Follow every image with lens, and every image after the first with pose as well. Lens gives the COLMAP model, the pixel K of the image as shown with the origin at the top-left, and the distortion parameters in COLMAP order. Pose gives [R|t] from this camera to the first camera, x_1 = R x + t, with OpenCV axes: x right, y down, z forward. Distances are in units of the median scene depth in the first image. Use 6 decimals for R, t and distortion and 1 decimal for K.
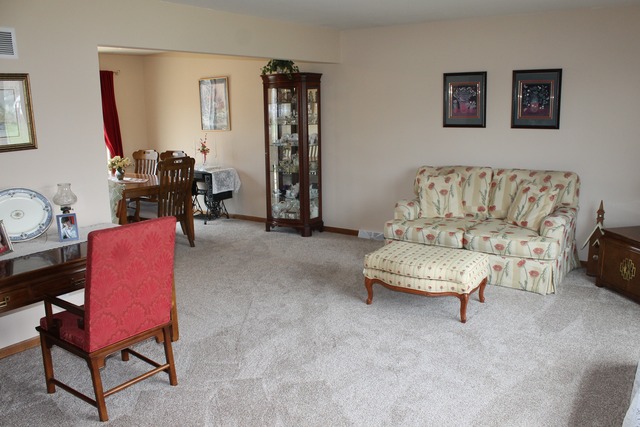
lens RADIAL K [[533.5, 0, 323.5], [0, 533.5, 220.8], [0, 0, 1]] dist [-0.191312, 0.174790]
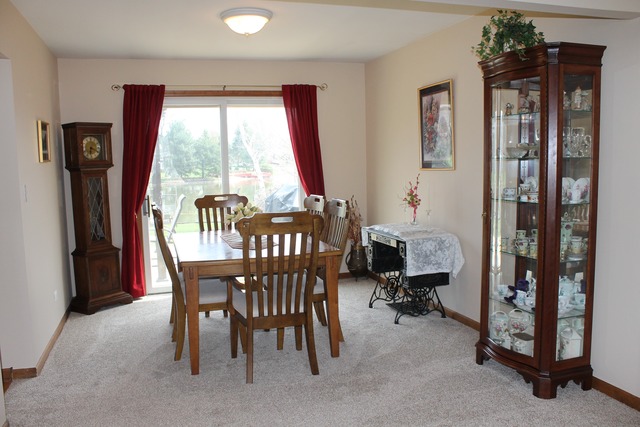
lens RADIAL K [[533.5, 0, 323.5], [0, 533.5, 220.8], [0, 0, 1]] dist [-0.191312, 0.174790]
pose [[0.789573, 0.067726, -0.609908, 0.076265], [-0.120816, 0.991595, -0.046296, -0.076902], [0.601646, 0.110241, 0.791119, 0.496319]]
